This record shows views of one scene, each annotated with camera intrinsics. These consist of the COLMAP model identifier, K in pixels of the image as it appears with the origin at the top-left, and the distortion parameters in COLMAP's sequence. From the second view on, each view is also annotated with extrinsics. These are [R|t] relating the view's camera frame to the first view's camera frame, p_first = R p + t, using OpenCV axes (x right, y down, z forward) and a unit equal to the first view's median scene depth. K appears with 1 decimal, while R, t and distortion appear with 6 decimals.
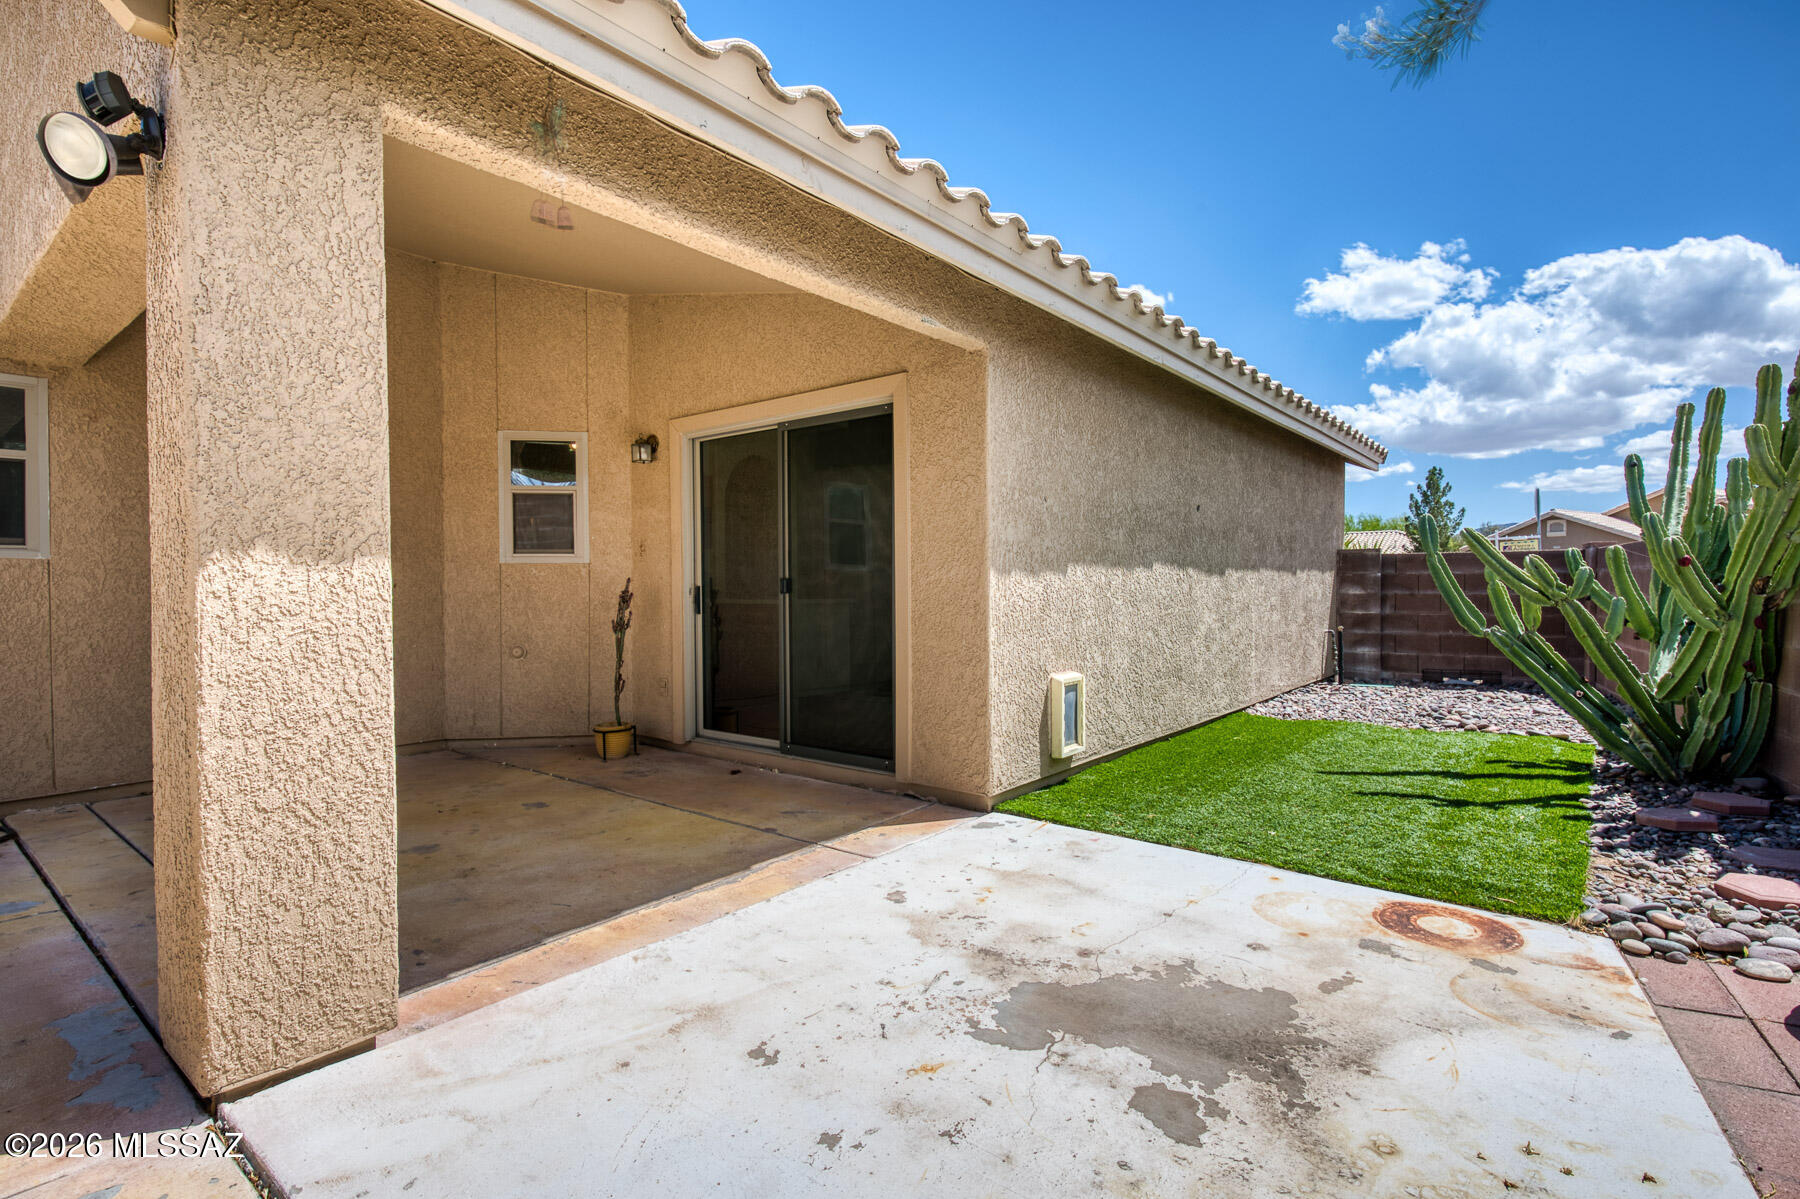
lens RADIAL K [[869.0, 0, 900.0], [0, 869.0, 599.5], [0, 0, 1]] dist [0.006138, 0.000298]
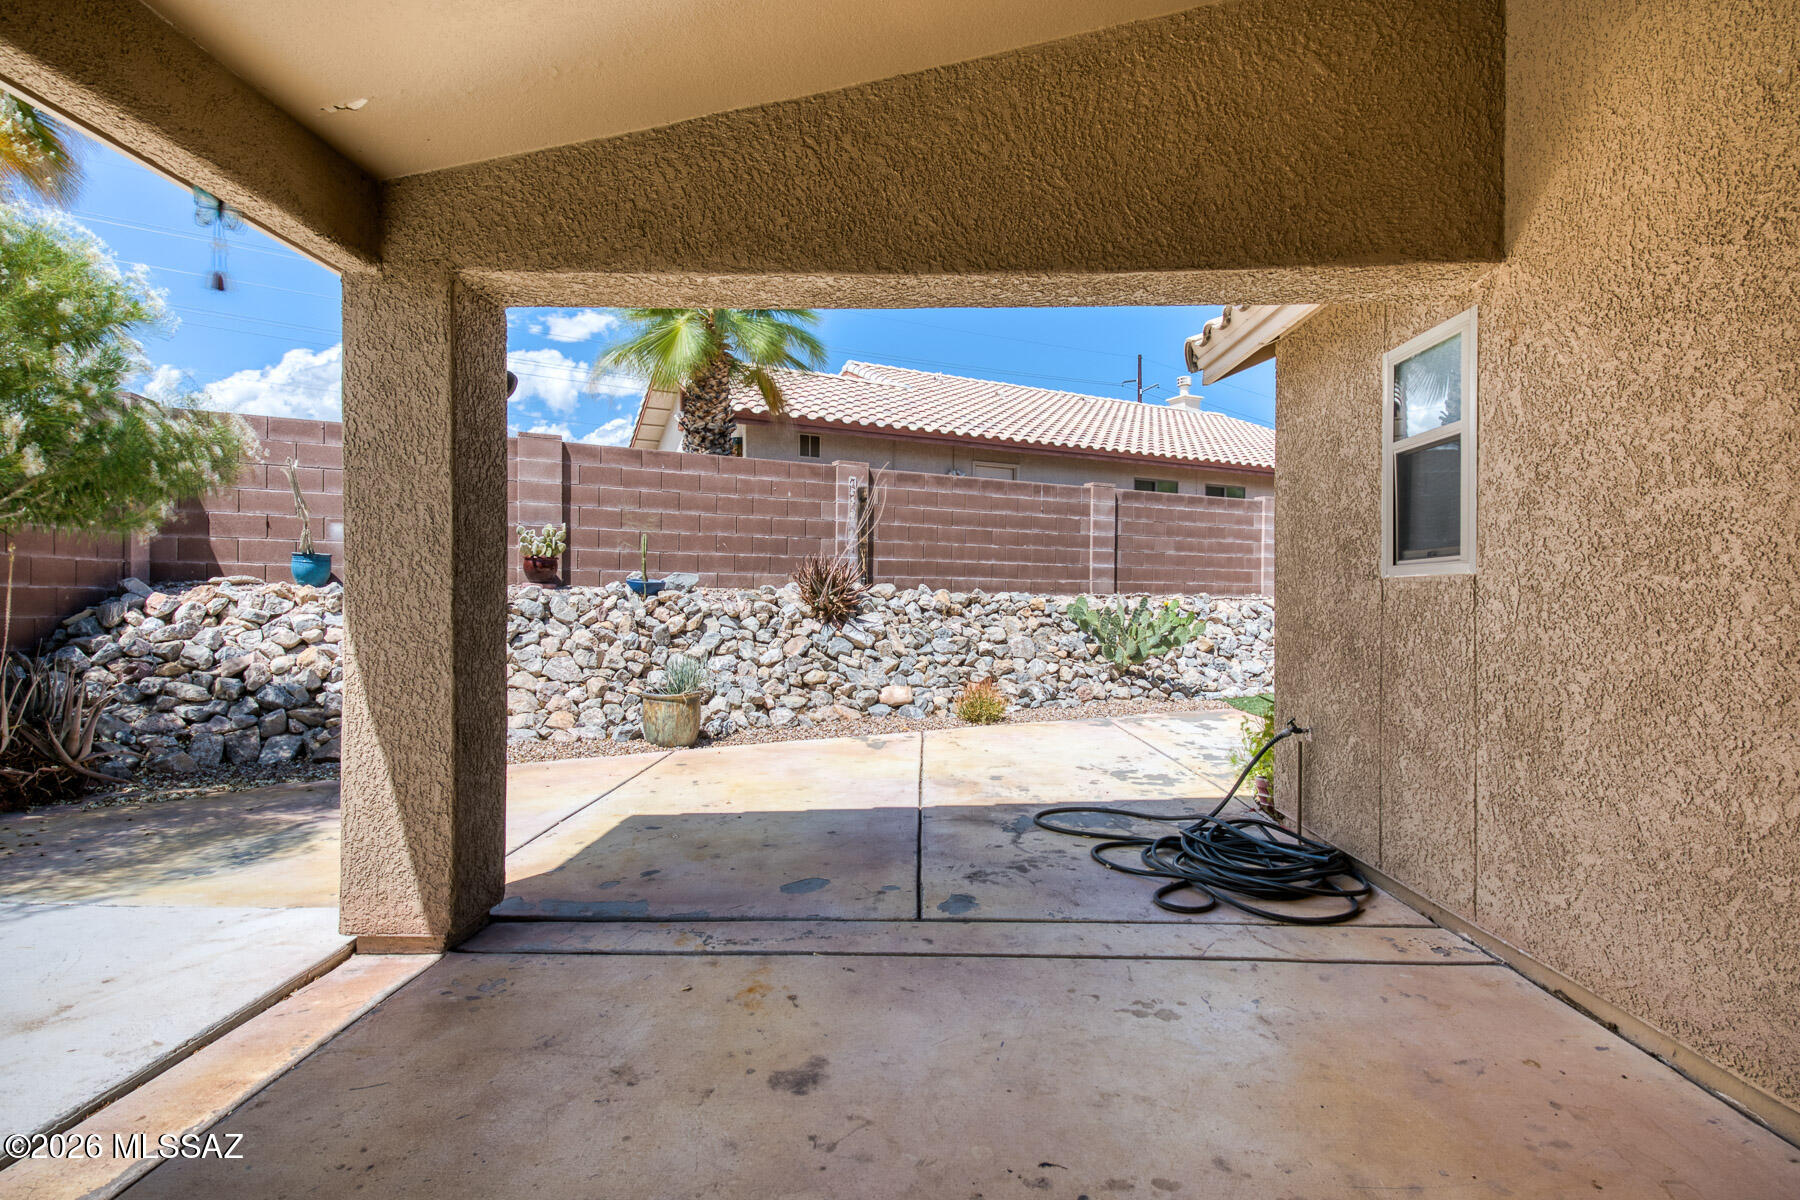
lens RADIAL K [[869.0, 0, 900.0], [0, 869.0, 600.0], [0, 0, 1]] dist [0.006138, 0.000298]
pose [[-0.798234, 0.005686, -0.602321, -0.217161], [-0.002827, 0.999909, 0.013185, -0.033383], [0.602341, 0.012228, -0.798145, 1.260631]]
